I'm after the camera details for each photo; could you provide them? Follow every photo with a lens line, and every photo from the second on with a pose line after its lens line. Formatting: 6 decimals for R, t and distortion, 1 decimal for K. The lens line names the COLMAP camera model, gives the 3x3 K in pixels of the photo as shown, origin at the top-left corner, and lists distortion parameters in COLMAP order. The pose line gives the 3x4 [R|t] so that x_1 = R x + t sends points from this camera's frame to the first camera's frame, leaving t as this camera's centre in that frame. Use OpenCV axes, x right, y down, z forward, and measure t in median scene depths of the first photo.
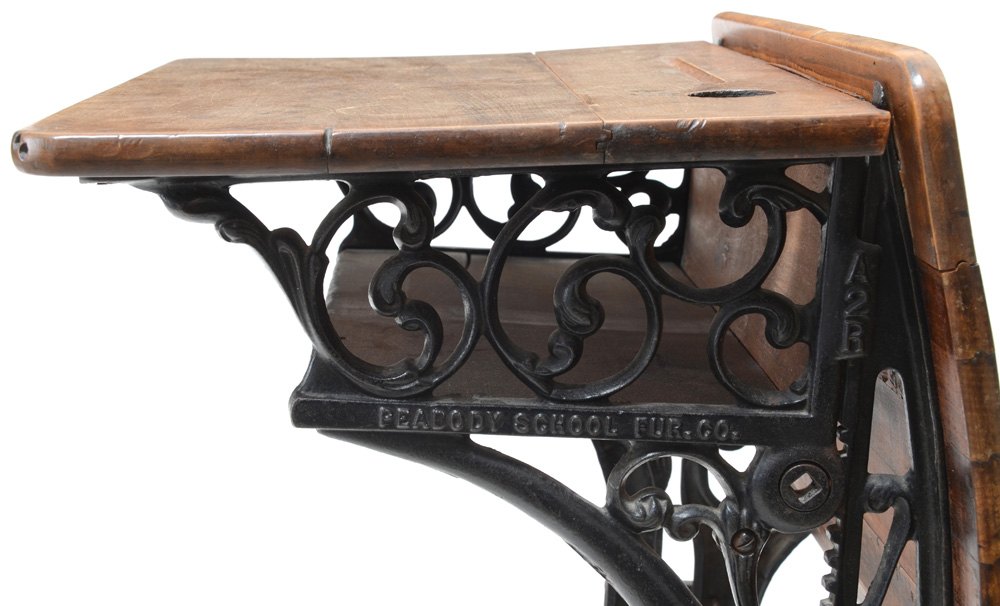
lens RADIAL K [[1869.4, 0, 499.1], [0, 1869.4, 325.4], [0, 0, 1]] dist [0.358616, 0.021052]
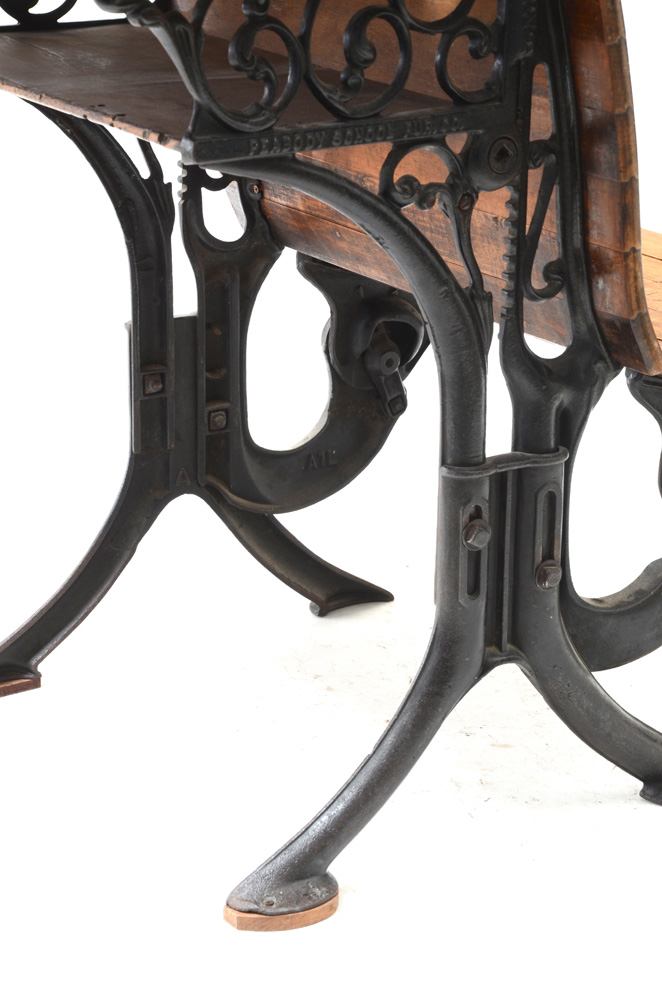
lens RADIAL K [[2895.3, 0, 329.2], [0, 2895.3, 513.2], [0, 0, 1]] dist [0.753454, 1.899418]
pose [[0.864828, -0.195603, 0.462398, -1.049409], [0.135795, 0.977790, 0.159643, -0.024123], [-0.483355, -0.075272, 0.872182, -0.920900]]
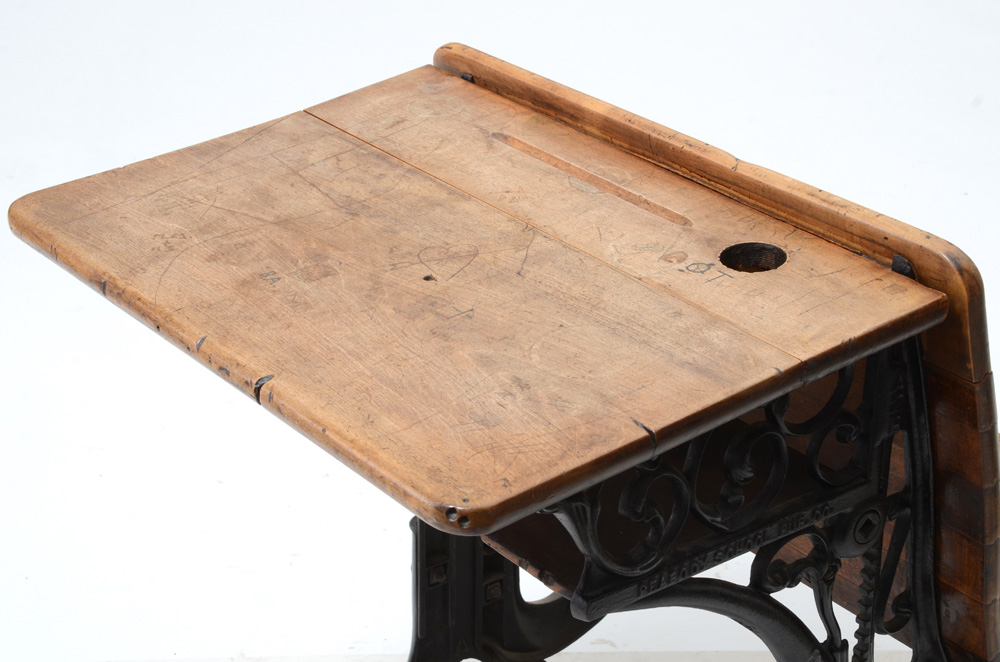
lens RADIAL K [[2167.1, 0, 496.9], [0, 2167.1, 347.9], [0, 0, 1]] dist [0.454786, 0.232135]
pose [[0.817402, -0.294704, 0.494979, -0.843655], [0.150669, 0.938697, 0.310076, -0.595079], [-0.556015, -0.178879, 0.811695, -0.161289]]
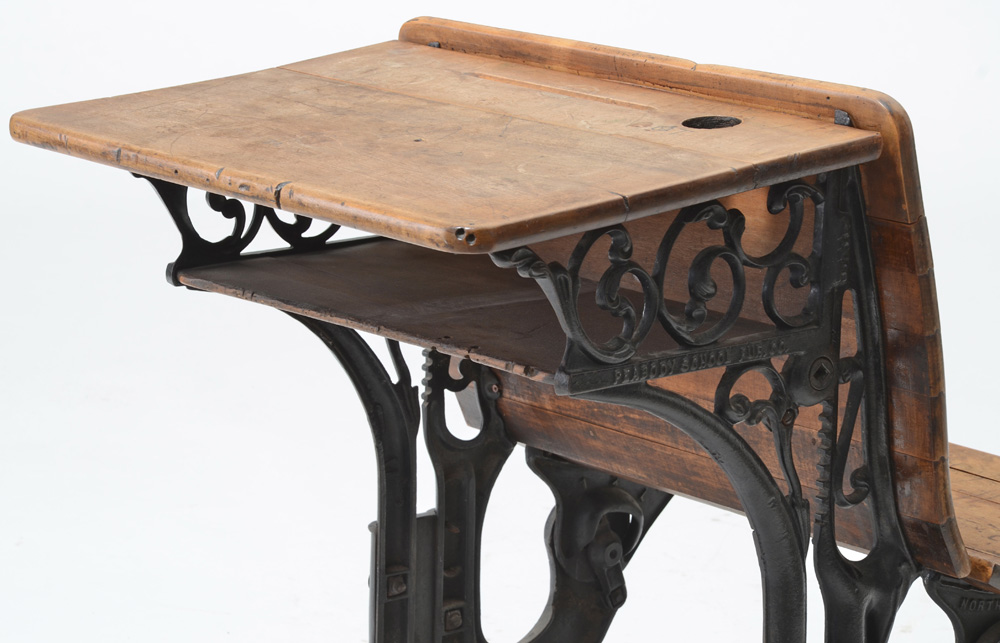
lens RADIAL K [[3647.5, 0, 500.0], [0, 3647.5, 321.5], [0, 0, 1]] dist [1.138993, 2.863953]
pose [[0.790107, -0.168883, 0.589244, -1.804943], [0.146174, 0.985475, 0.086444, -0.254089], [-0.595284, 0.017832, 0.803317, -1.252637]]
